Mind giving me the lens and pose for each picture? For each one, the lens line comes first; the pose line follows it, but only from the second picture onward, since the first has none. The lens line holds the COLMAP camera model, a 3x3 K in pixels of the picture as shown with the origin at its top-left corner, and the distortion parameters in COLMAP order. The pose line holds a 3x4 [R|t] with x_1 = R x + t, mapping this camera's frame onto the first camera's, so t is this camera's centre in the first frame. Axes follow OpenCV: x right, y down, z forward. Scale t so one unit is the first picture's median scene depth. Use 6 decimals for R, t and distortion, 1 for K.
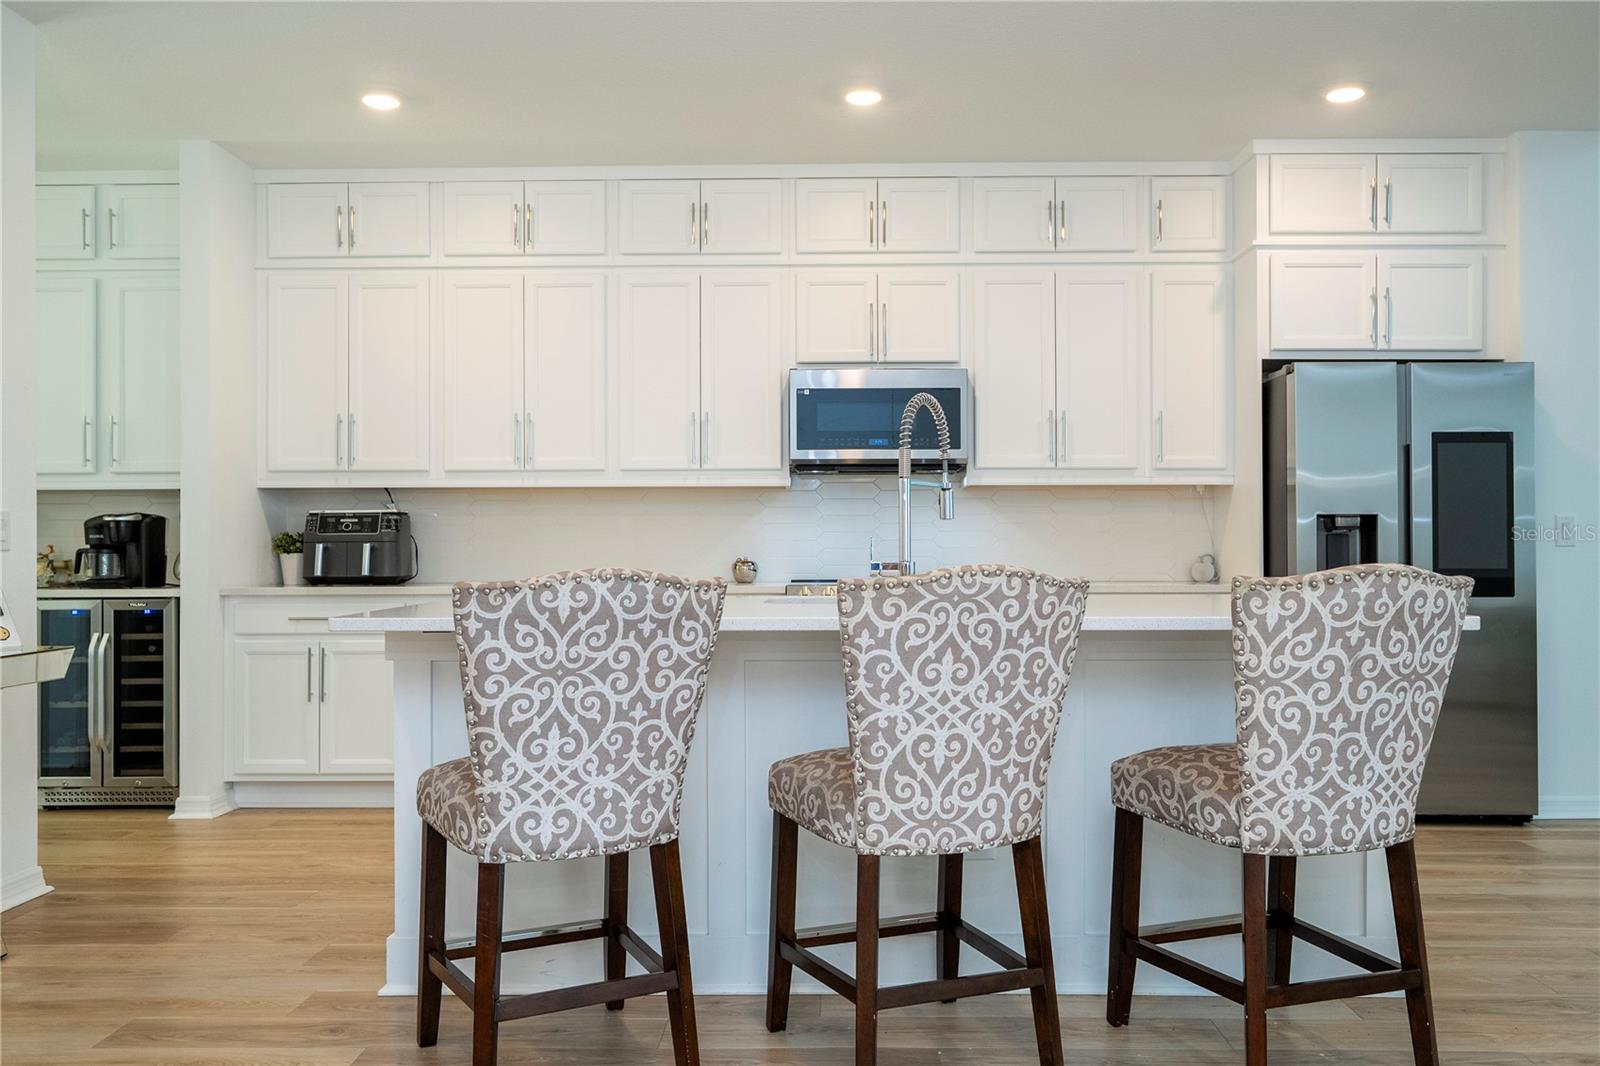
lens RADIAL K [[1308.1, 0, 800.0], [0, 1308.1, 533.0], [0, 0, 1]] dist [0.005244, 0.002663]
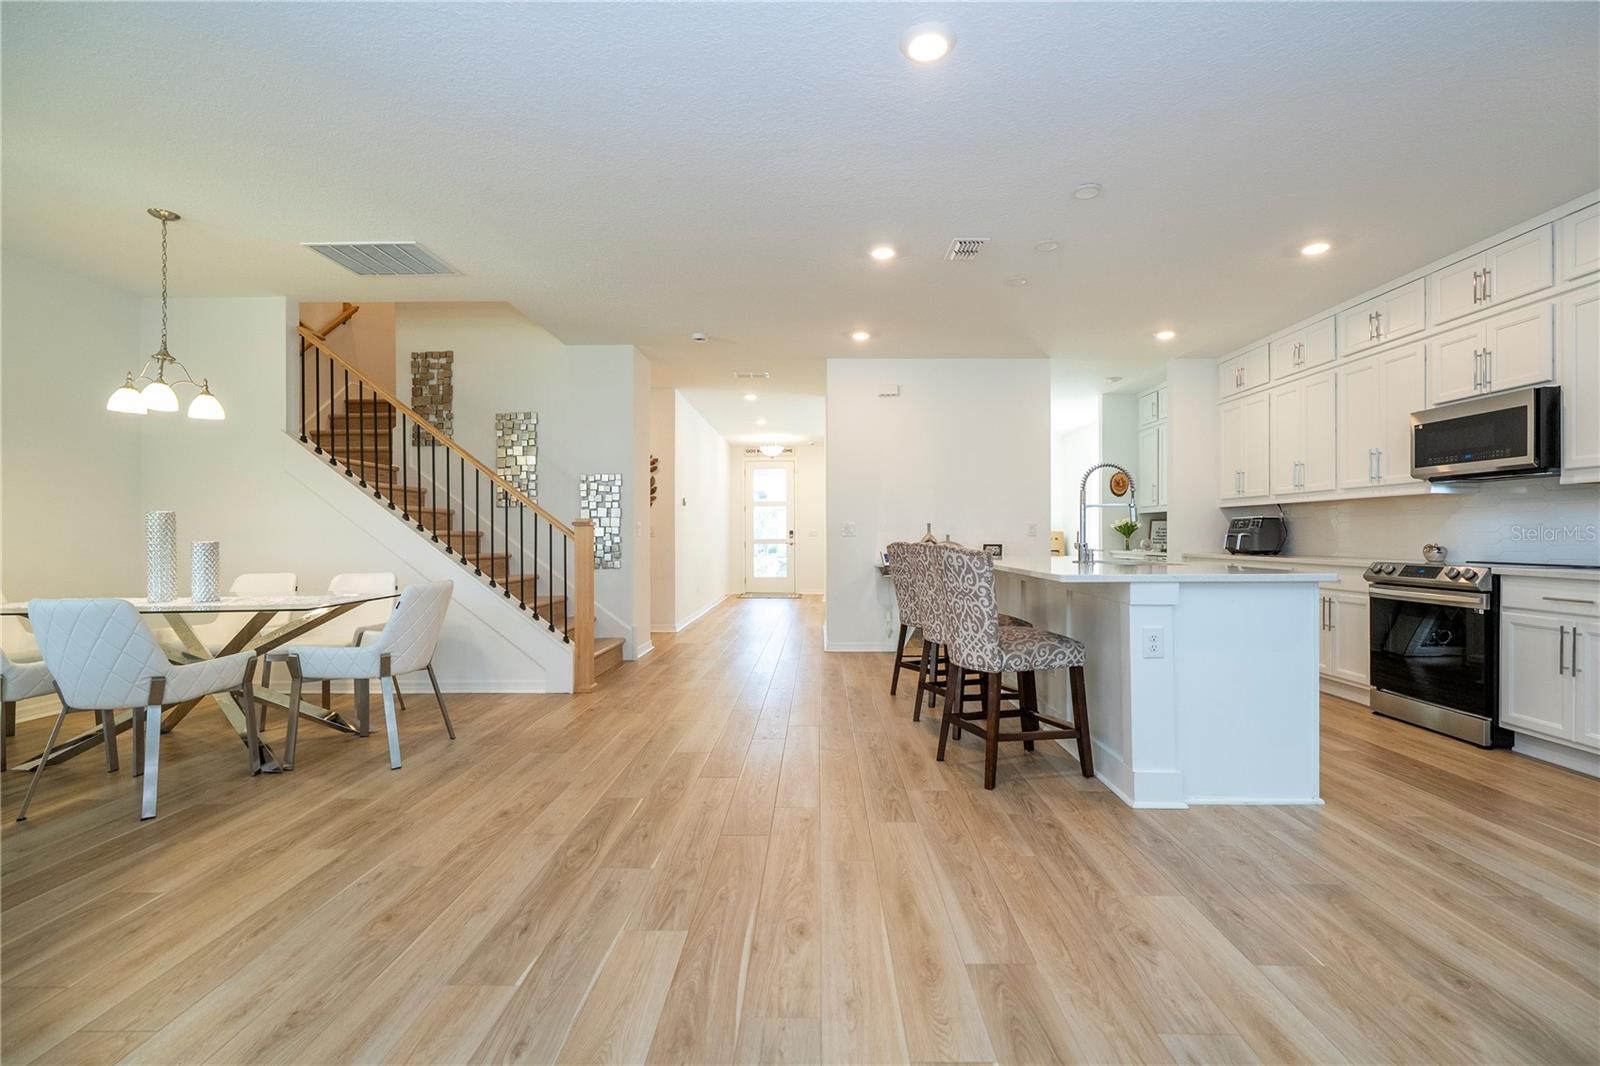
lens RADIAL K [[721.4, 0, 812.3], [0, 721.4, 533.6], [0, 0, 1]] dist [-0.001534, 0.000593]
pose [[0.020753, 0.000843, -0.999784, 0.758846], [0.014061, 0.999900, 0.001135, -0.002625], [0.999686, -0.014082, 0.020739, 0.318150]]
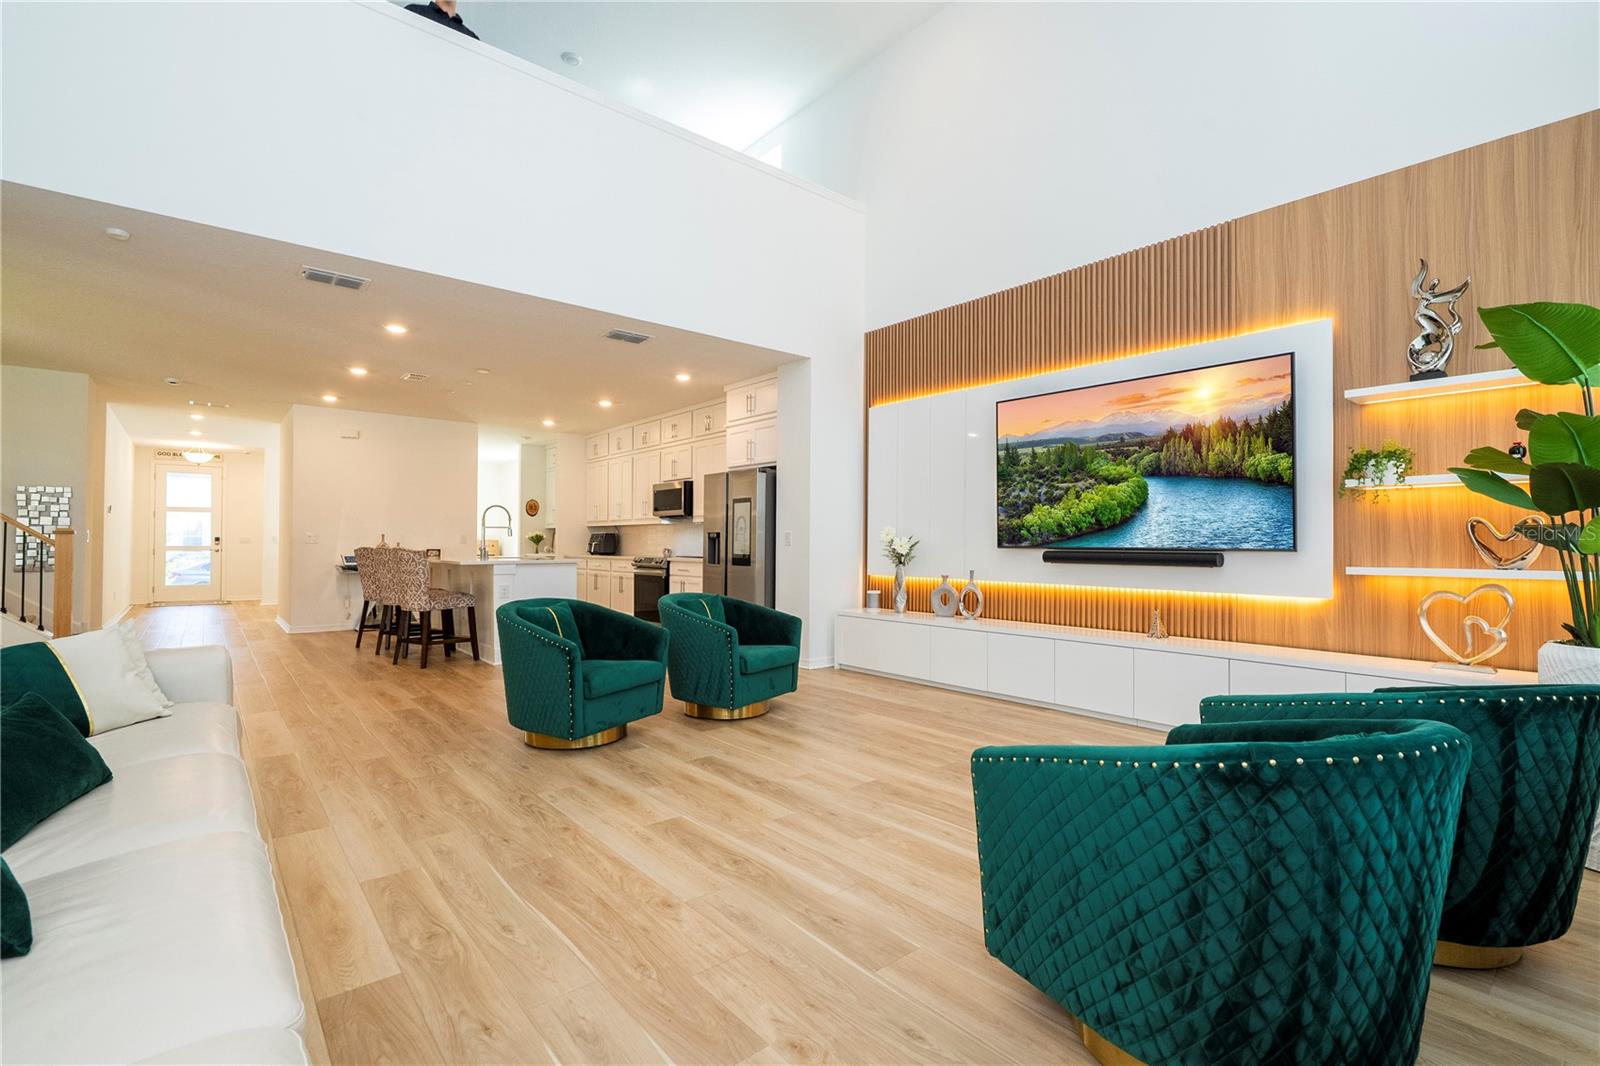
lens RADIAL K [[721.4, 0, 812.3], [0, 721.4, 533.6], [0, 0, 1]] dist [-0.001534, 0.000593]
pose [[0.669150, -0.004504, -0.743114, 1.430357], [0.004245, 0.999988, -0.002239, -0.008437], [0.743115, -0.001656, 0.669162, 0.166319]]
